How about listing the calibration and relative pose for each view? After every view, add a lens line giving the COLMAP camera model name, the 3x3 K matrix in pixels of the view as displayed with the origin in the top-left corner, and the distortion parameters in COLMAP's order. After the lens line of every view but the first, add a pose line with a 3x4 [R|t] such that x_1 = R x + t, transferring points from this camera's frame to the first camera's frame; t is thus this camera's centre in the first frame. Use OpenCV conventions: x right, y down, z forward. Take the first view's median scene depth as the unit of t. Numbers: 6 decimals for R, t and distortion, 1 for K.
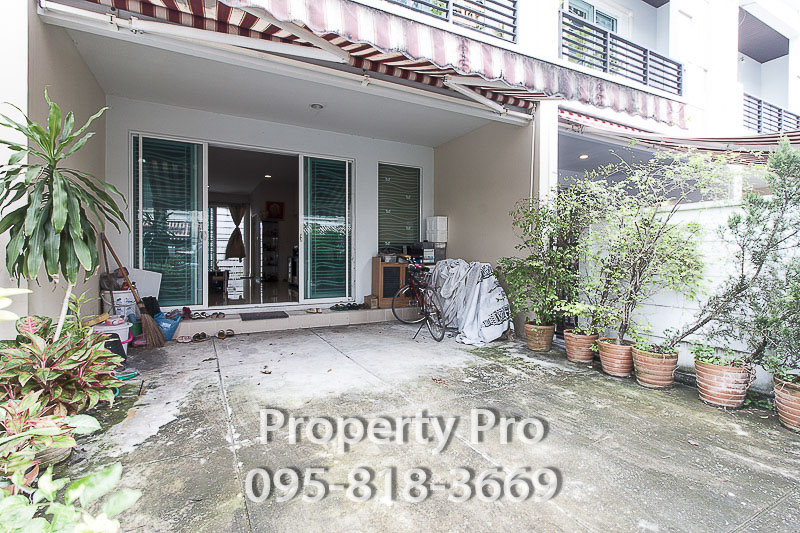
lens RADIAL K [[383.5, 0, 400.3], [0, 383.5, 254.6], [0, 0, 1]] dist [-0.002462, 0.000066]
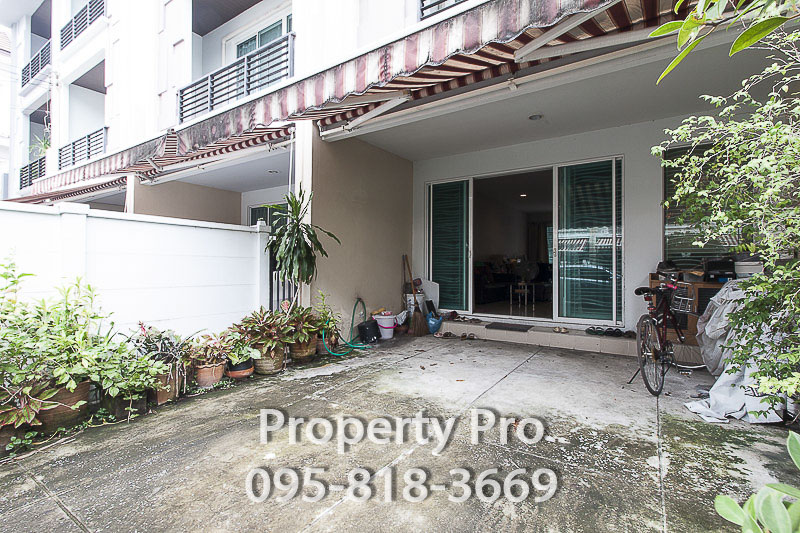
lens RADIAL K [[370.8, 0, 404.2], [0, 370.8, 264.2], [0, 0, 1]] dist [-0.001664, -0.000126]
pose [[0.487636, -0.010811, -0.872980, 0.495760], [-0.001643, 0.999910, -0.013300, -0.001972], [0.873046, 0.007920, 0.487574, 0.290610]]
